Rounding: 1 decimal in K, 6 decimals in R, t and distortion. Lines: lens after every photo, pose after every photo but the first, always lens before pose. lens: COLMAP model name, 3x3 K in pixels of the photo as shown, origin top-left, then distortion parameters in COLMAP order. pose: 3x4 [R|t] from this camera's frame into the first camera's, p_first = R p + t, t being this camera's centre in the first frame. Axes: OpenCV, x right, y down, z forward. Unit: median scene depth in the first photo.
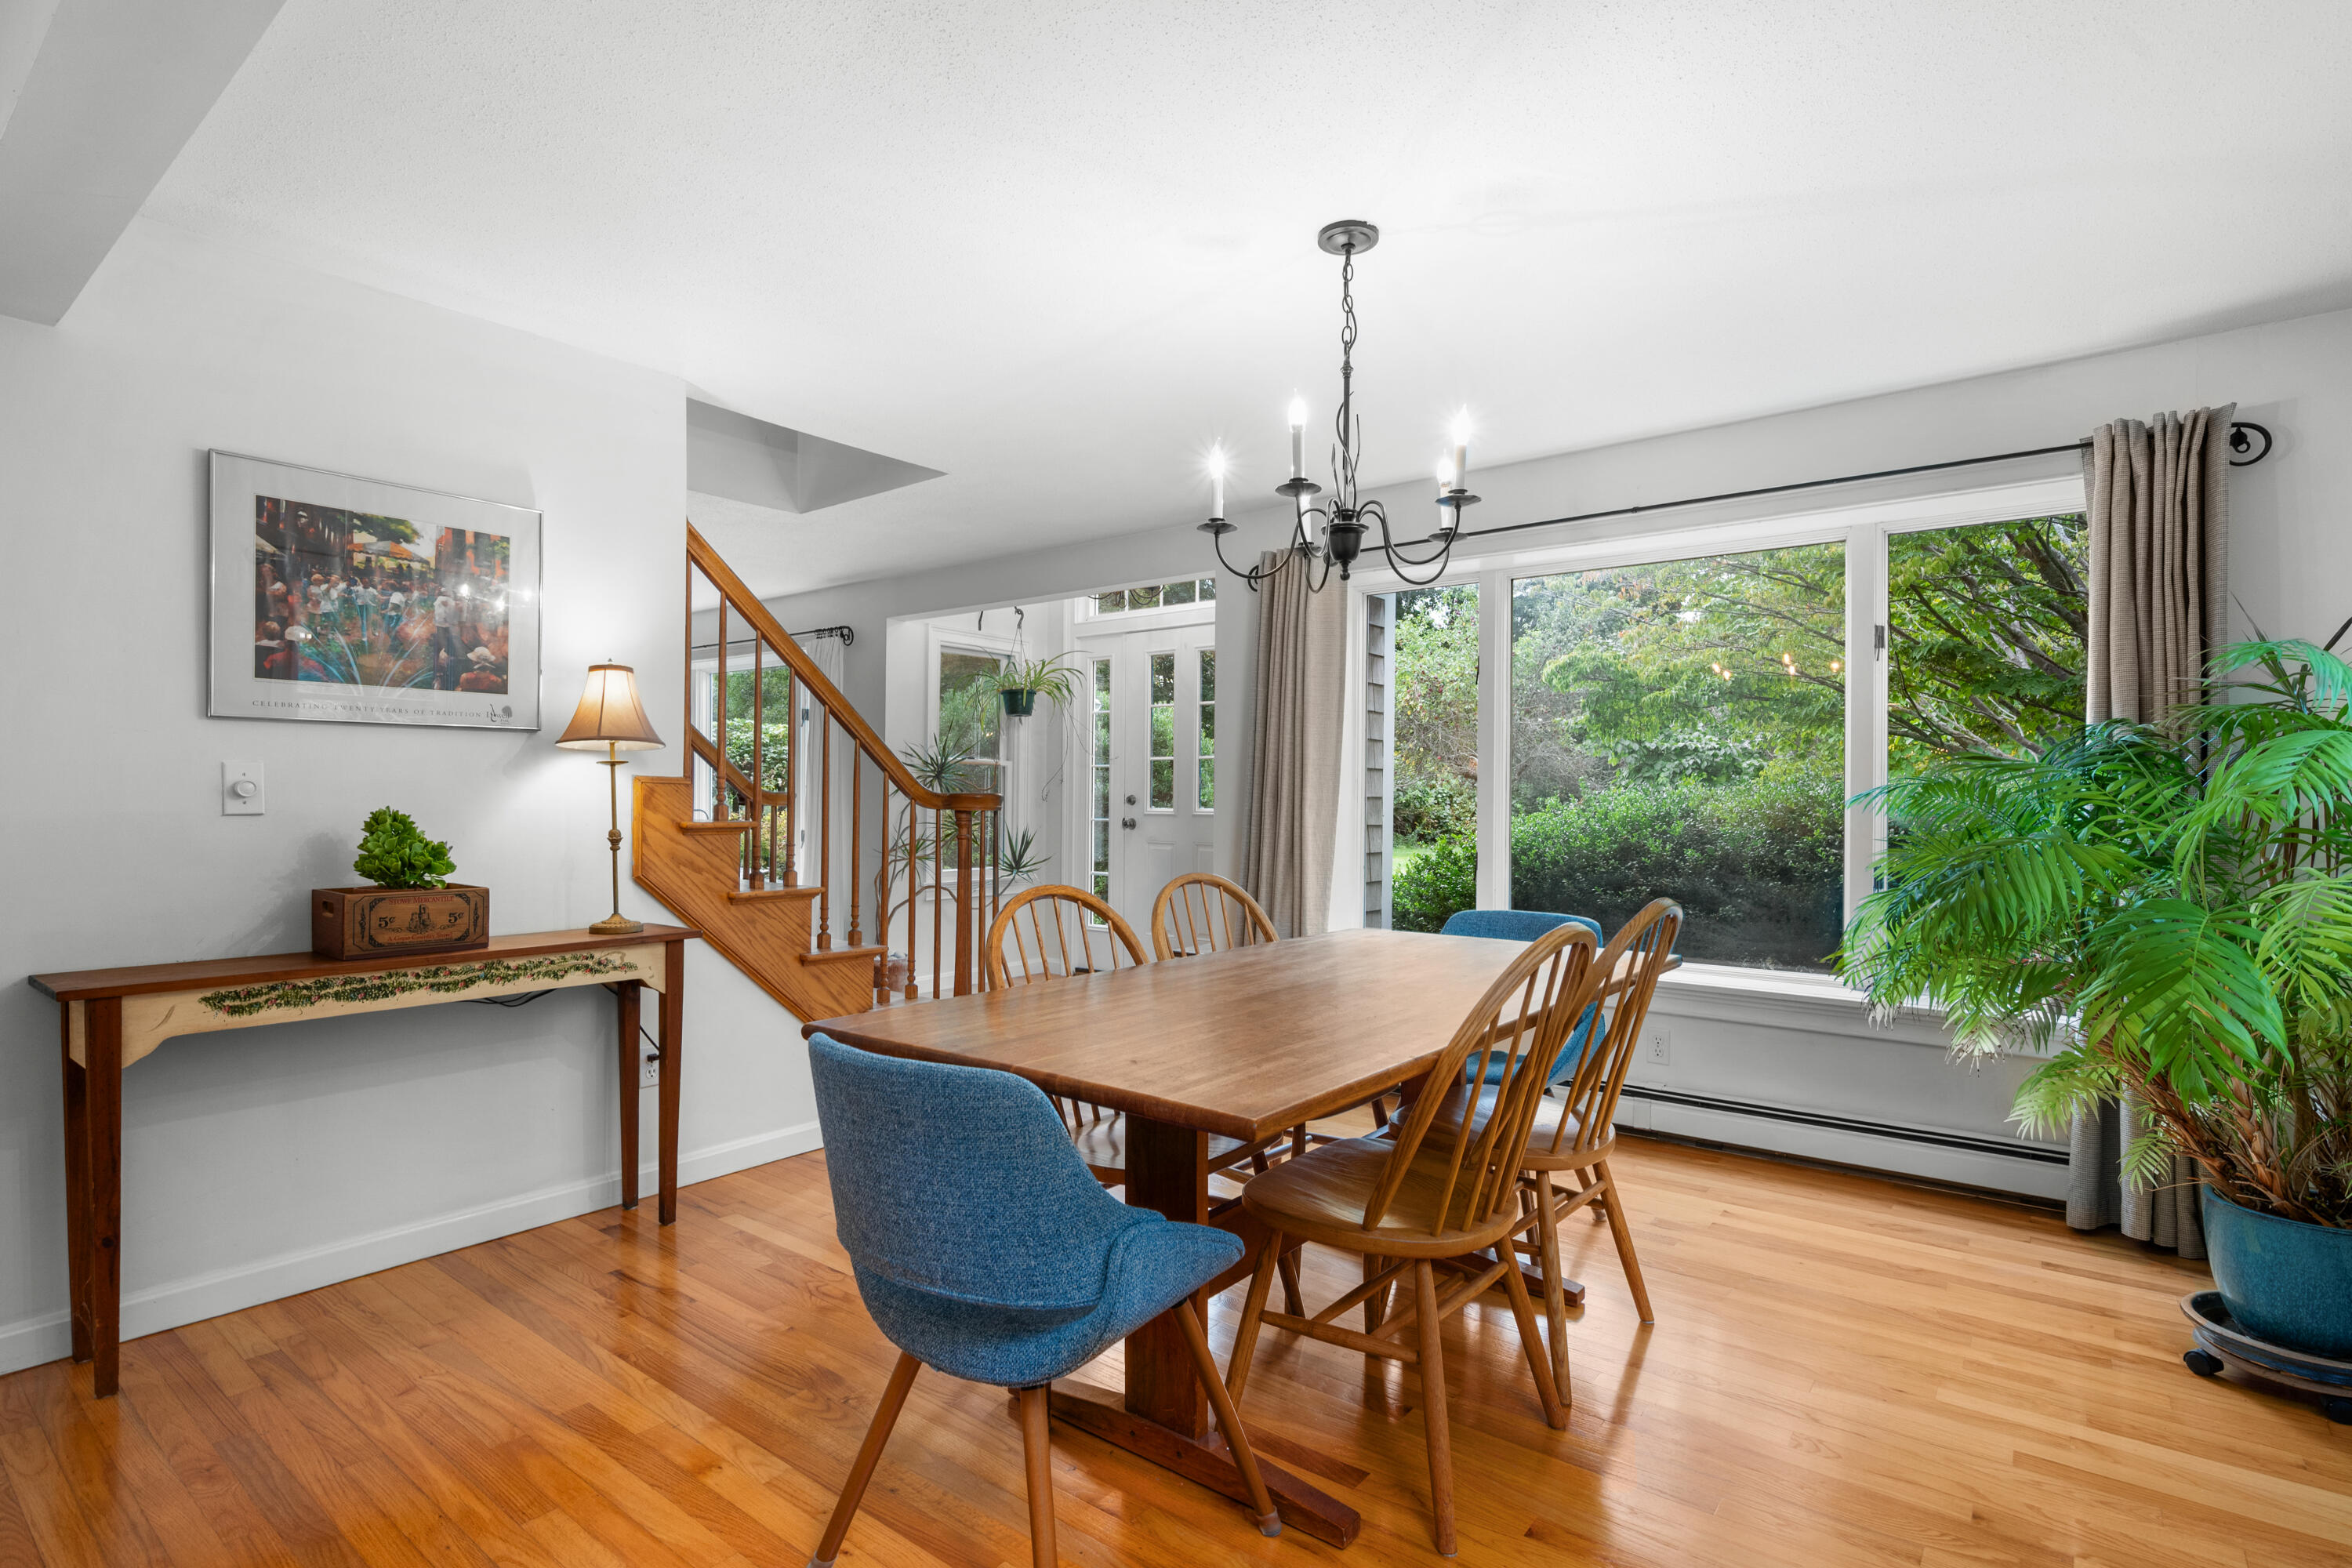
lens RADIAL K [[1149.3, 0, 1176.0], [0, 1149.3, 784.0], [0, 0, 1]] dist [0.001390, 0.000027]
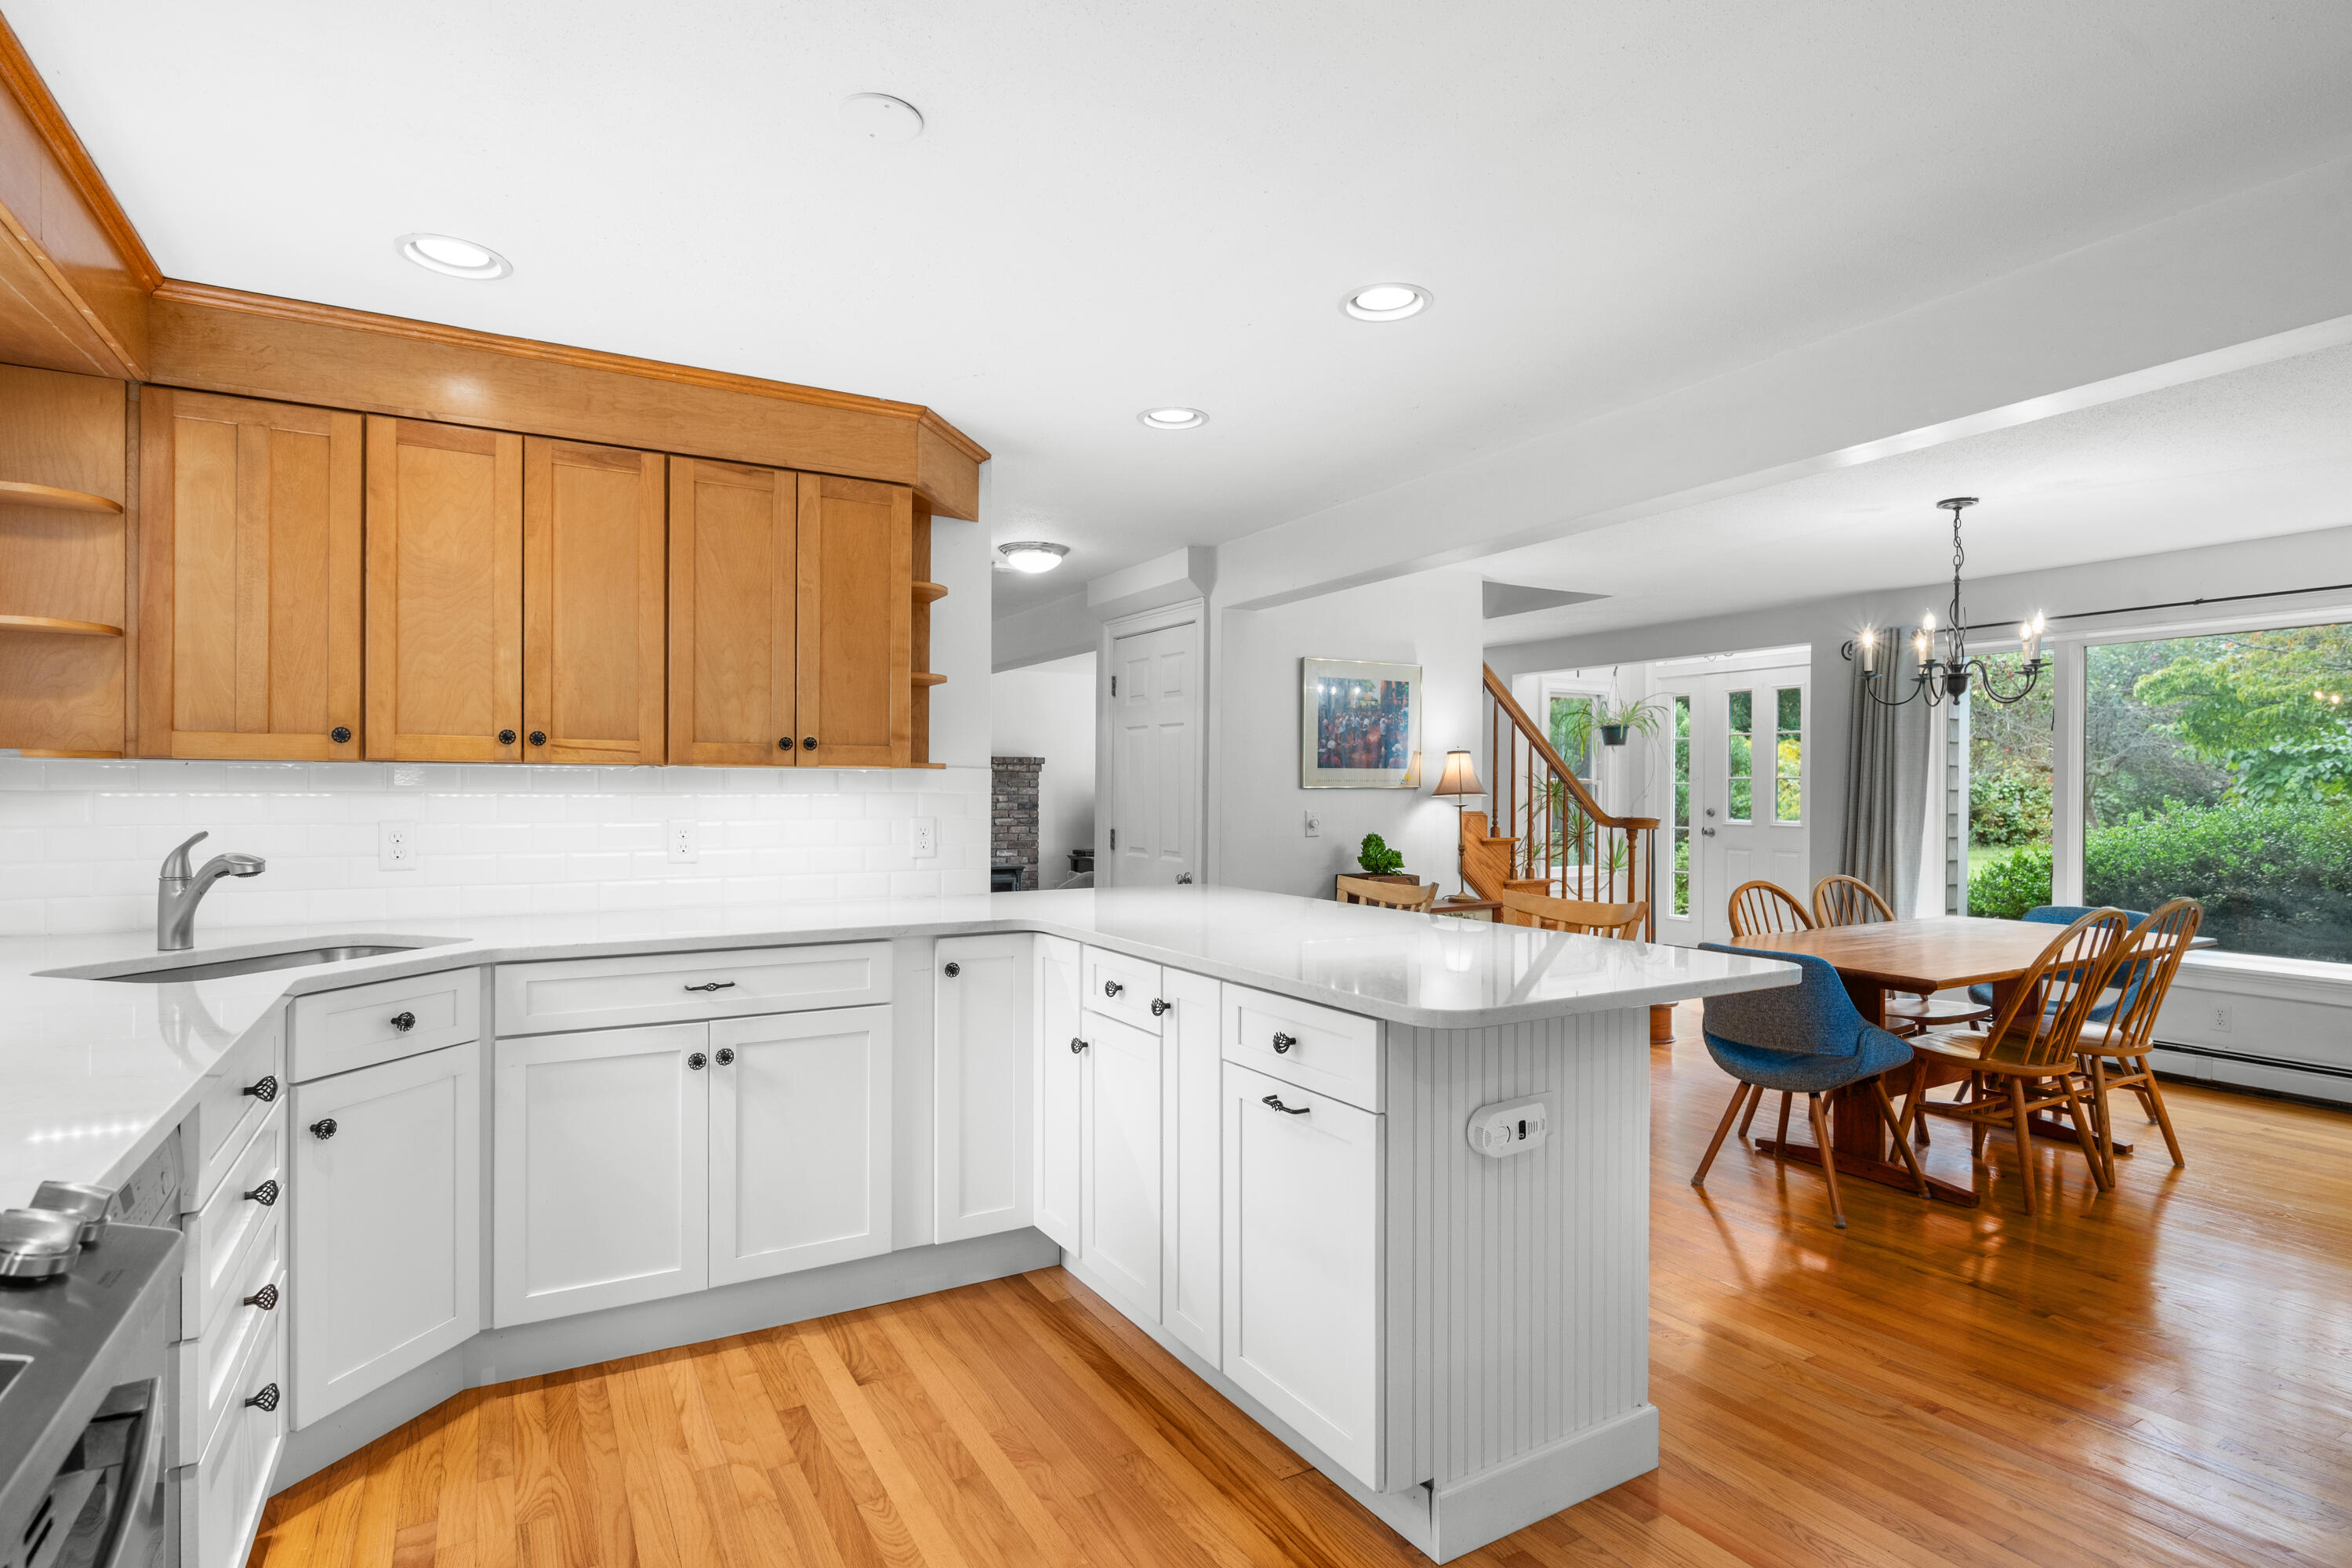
lens RADIAL K [[1191.8, 0, 1180.4], [0, 1191.8, 791.6], [0, 0, 1]] dist [0.001508, -0.000179]
pose [[0.929100, -0.004810, -0.369797, -0.142138], [0.009794, 0.999885, 0.011601, -0.043185], [0.369698, -0.014400, 0.929040, -0.565546]]
